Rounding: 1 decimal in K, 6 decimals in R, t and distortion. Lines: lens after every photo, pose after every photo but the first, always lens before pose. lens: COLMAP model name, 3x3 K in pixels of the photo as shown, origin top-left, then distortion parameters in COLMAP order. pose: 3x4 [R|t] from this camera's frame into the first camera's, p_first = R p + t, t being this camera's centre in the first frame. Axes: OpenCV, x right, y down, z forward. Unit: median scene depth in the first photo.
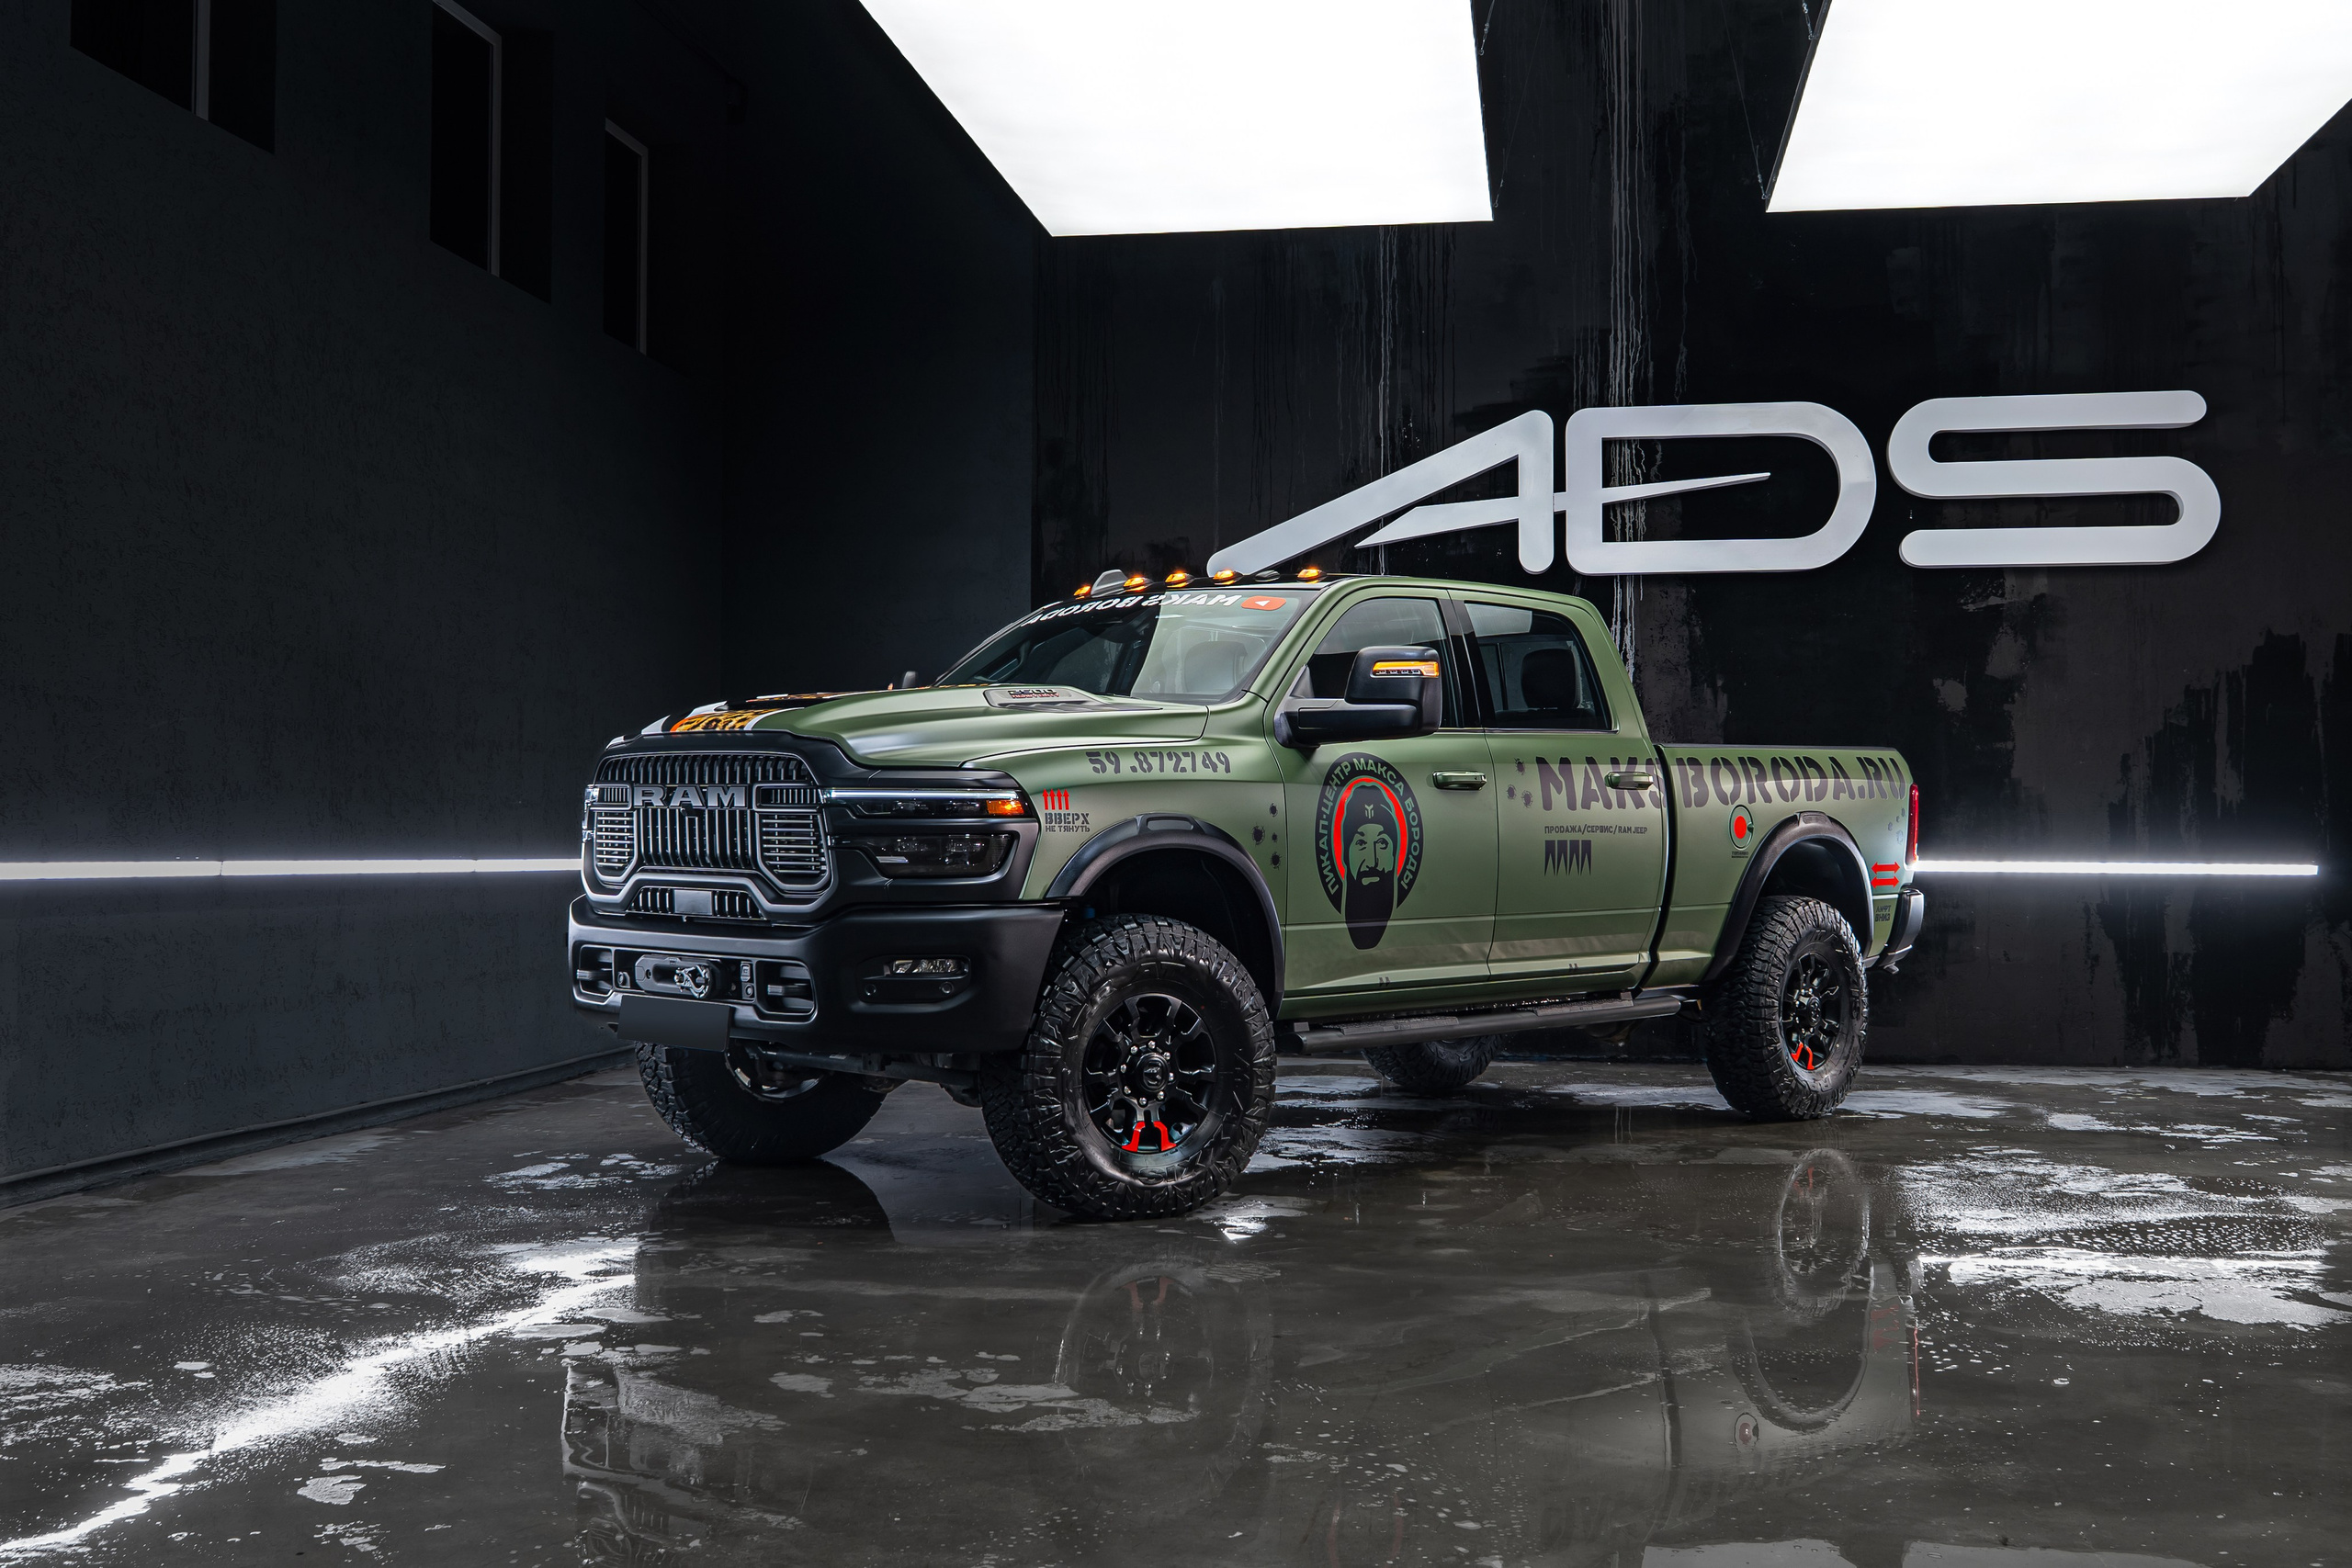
lens RADIAL K [[2520.4, 0, 1176.0], [0, 2520.4, 784.0], [0, 0, 1]] dist [-0.015233, 0.032132]
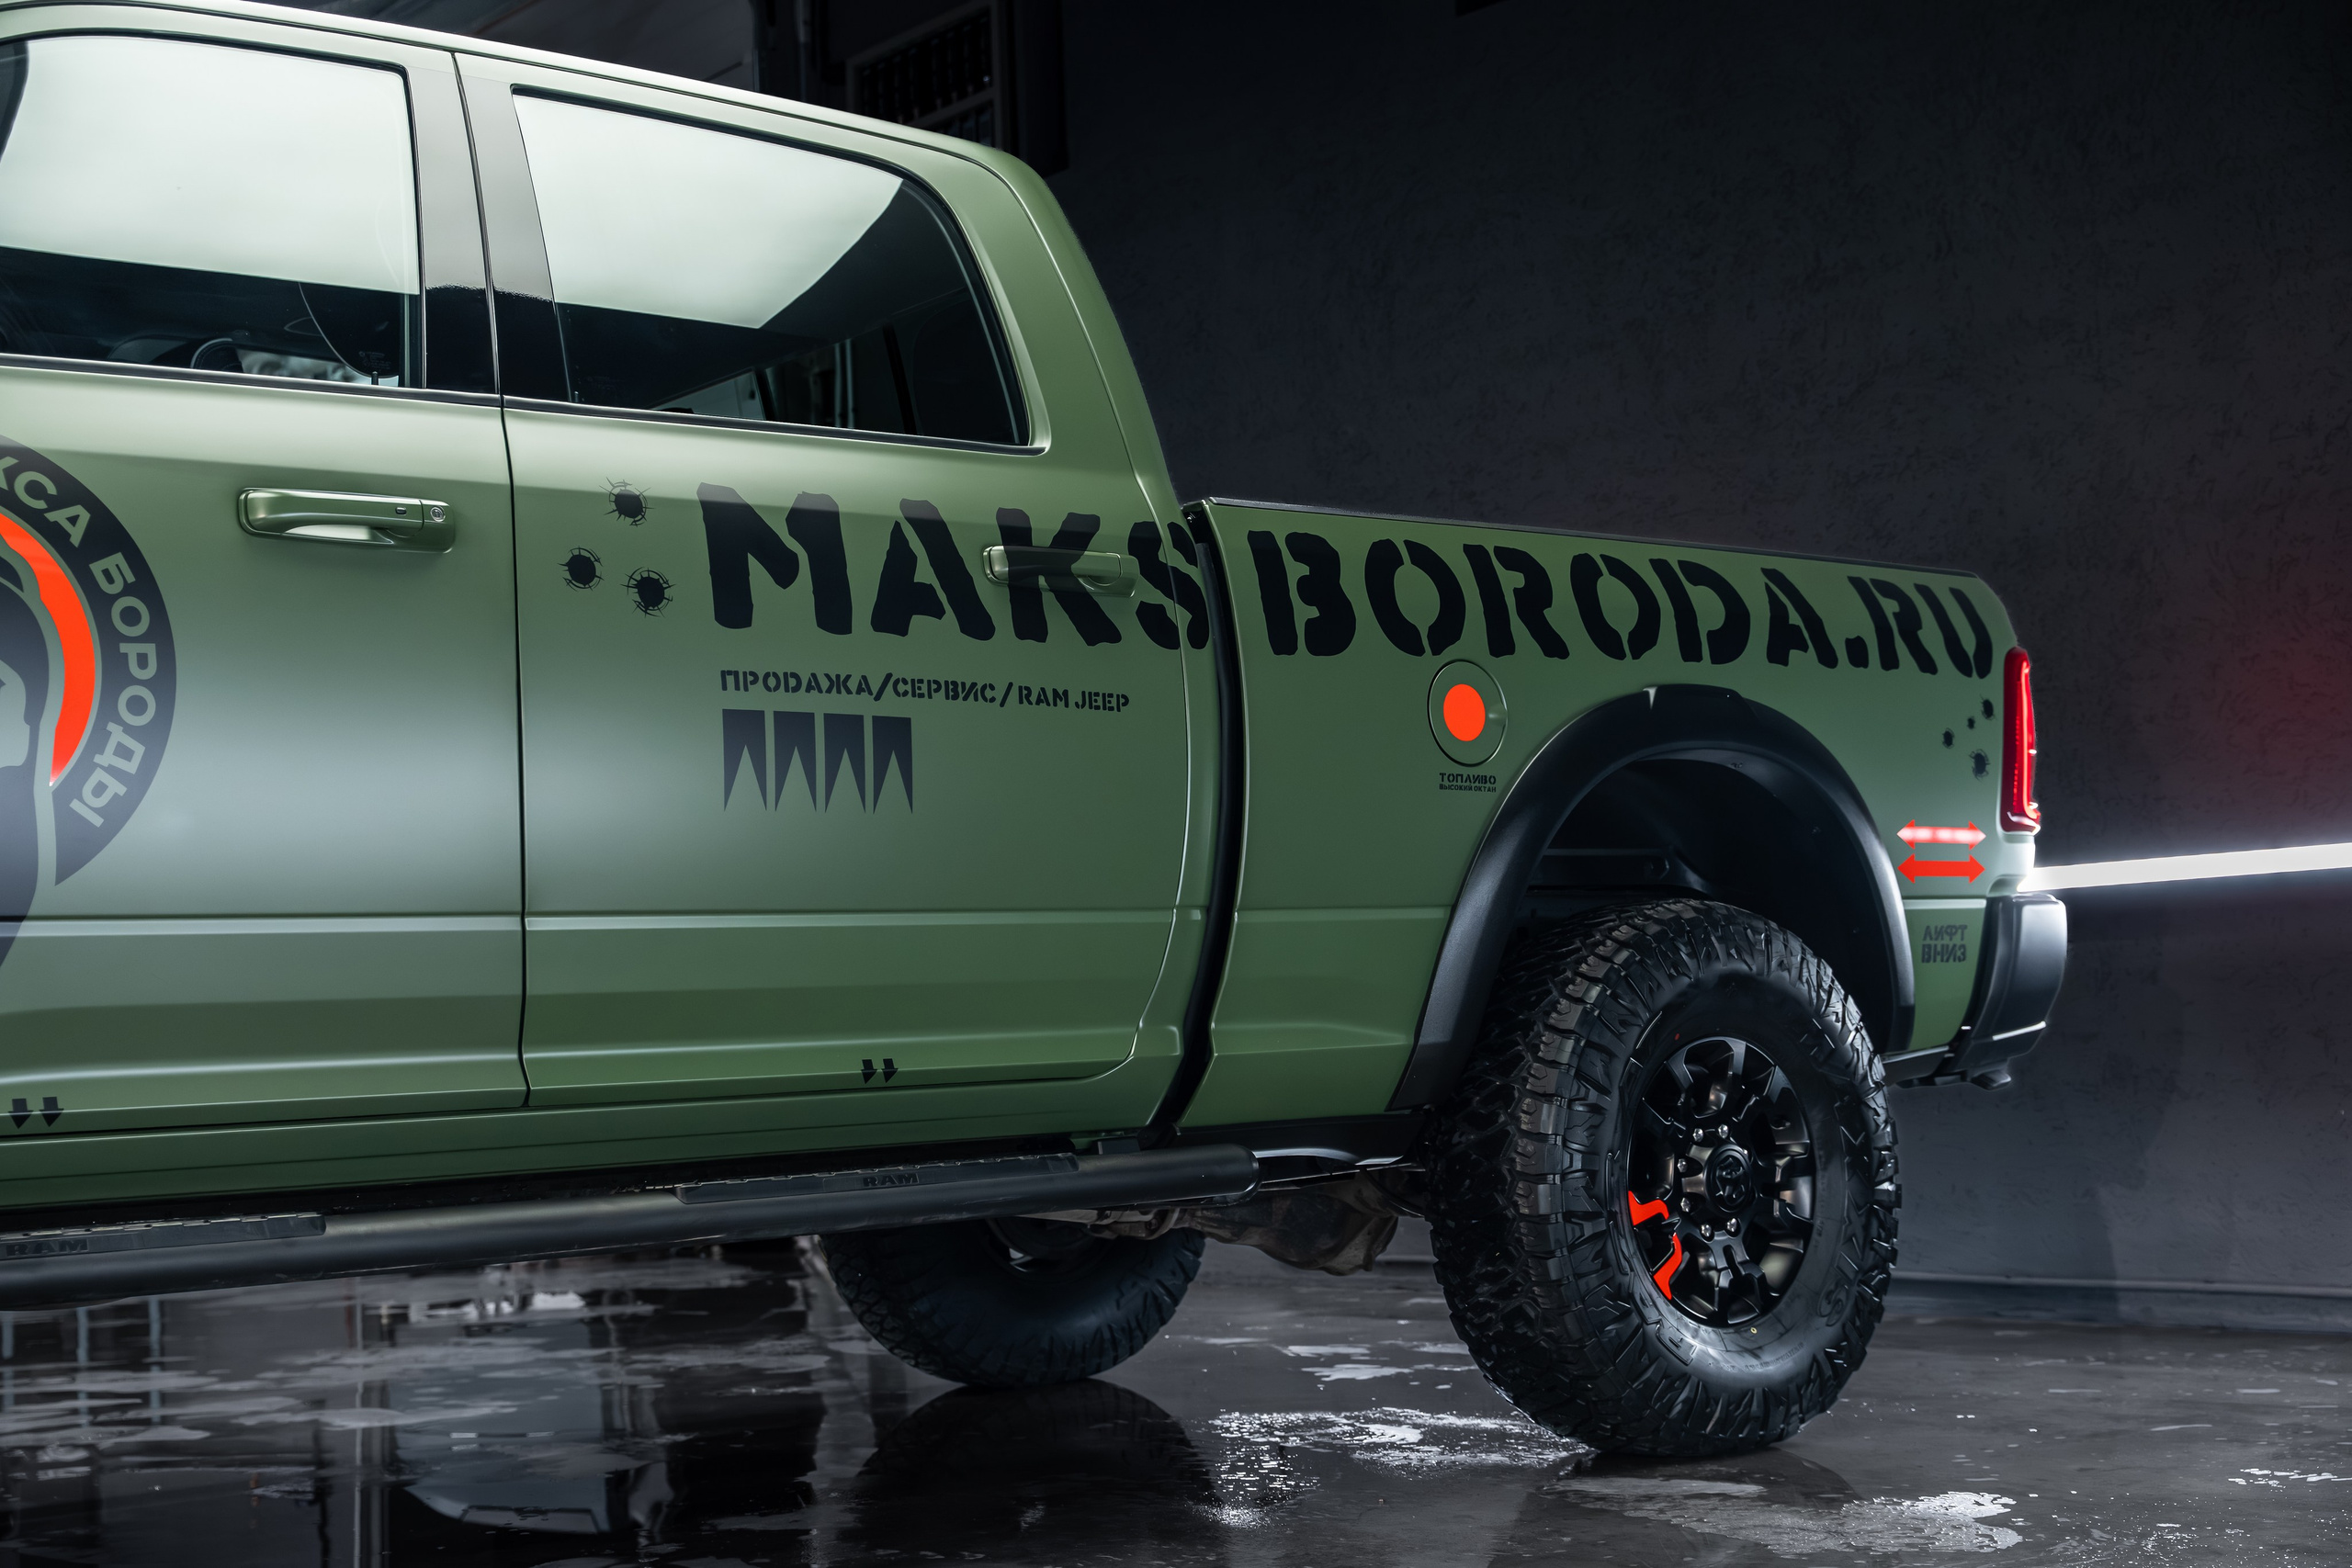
lens RADIAL K [[3001.4, 0, 1176.0], [0, 3001.4, 784.0], [0, 0, 1]] dist [0.023303, 0.005573]
pose [[0.991610, -0.053854, -0.117514, 0.182831], [0.045740, 0.996449, -0.070688, 0.046399], [0.120904, 0.064719, 0.990552, 0.414215]]
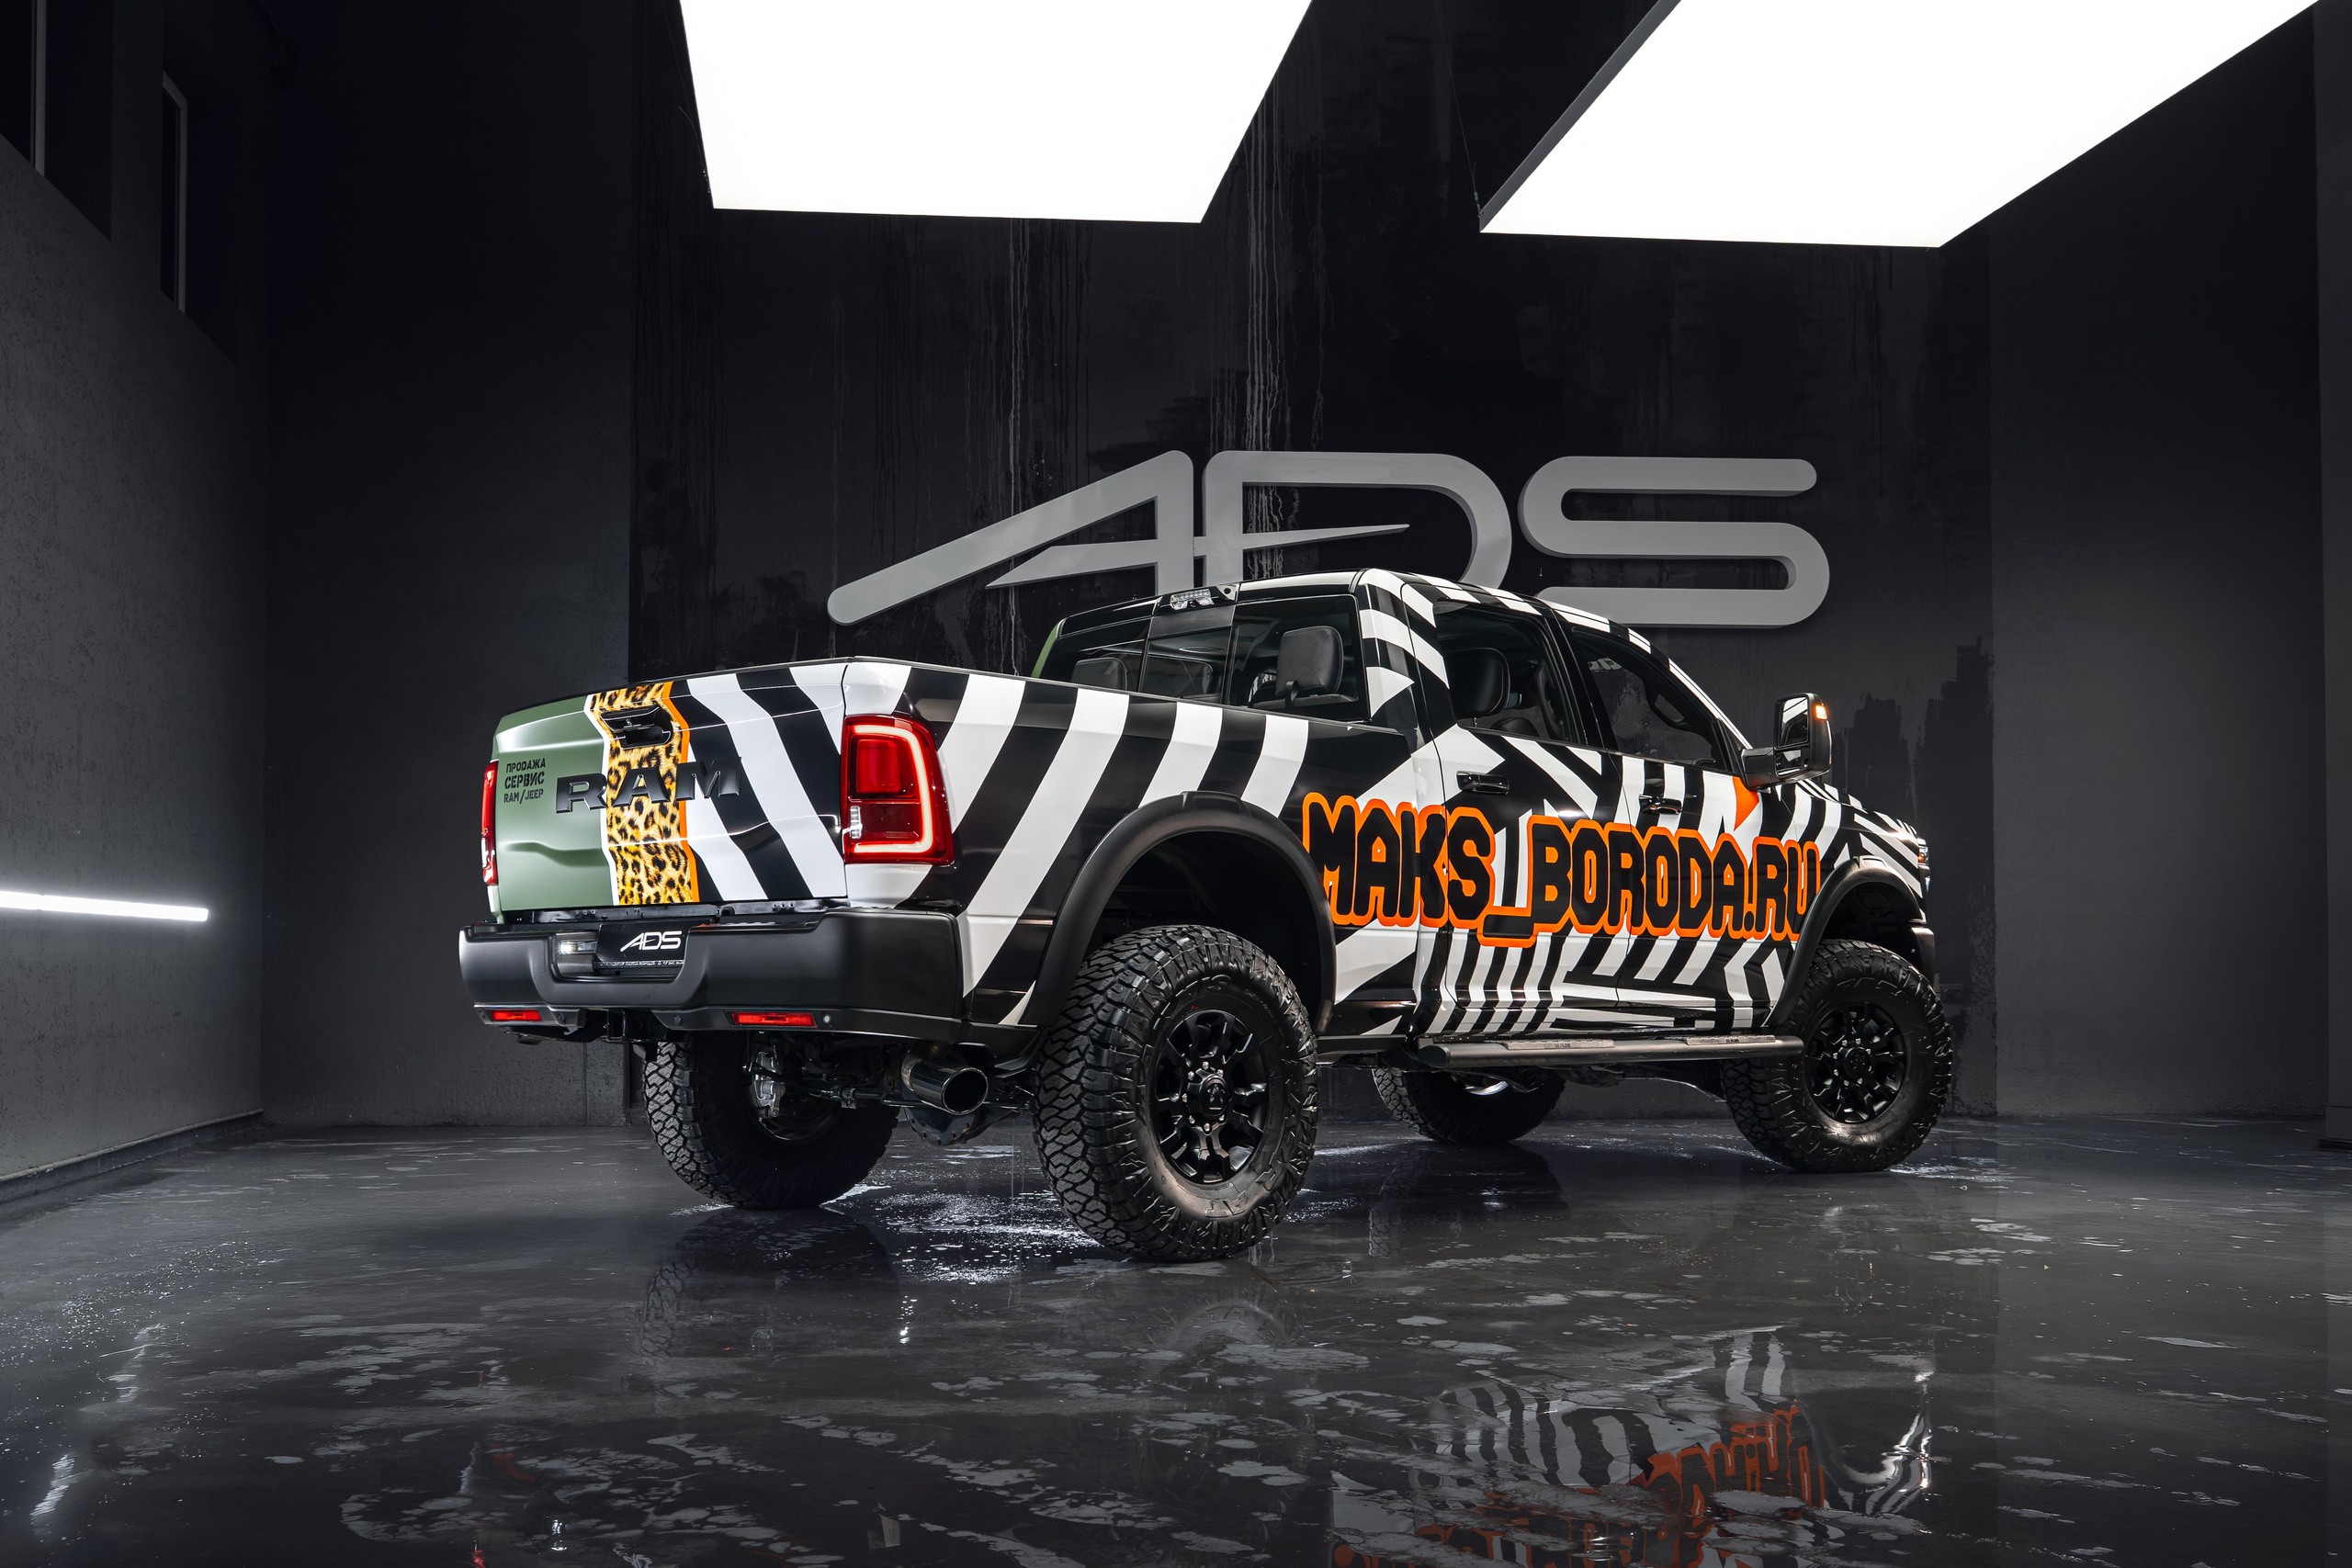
lens RADIAL K [[2308.0, 0, 1091.4], [0, 2308.0, 893.3], [0, 0, 1]] dist [-0.005258, 0.004708]
pose [[0.967735, 0.003402, 0.251947, -0.113293], [-0.001645, 0.999973, -0.007185, 0.027911], [-0.251964, 0.006539, 0.967714, 0.161882]]
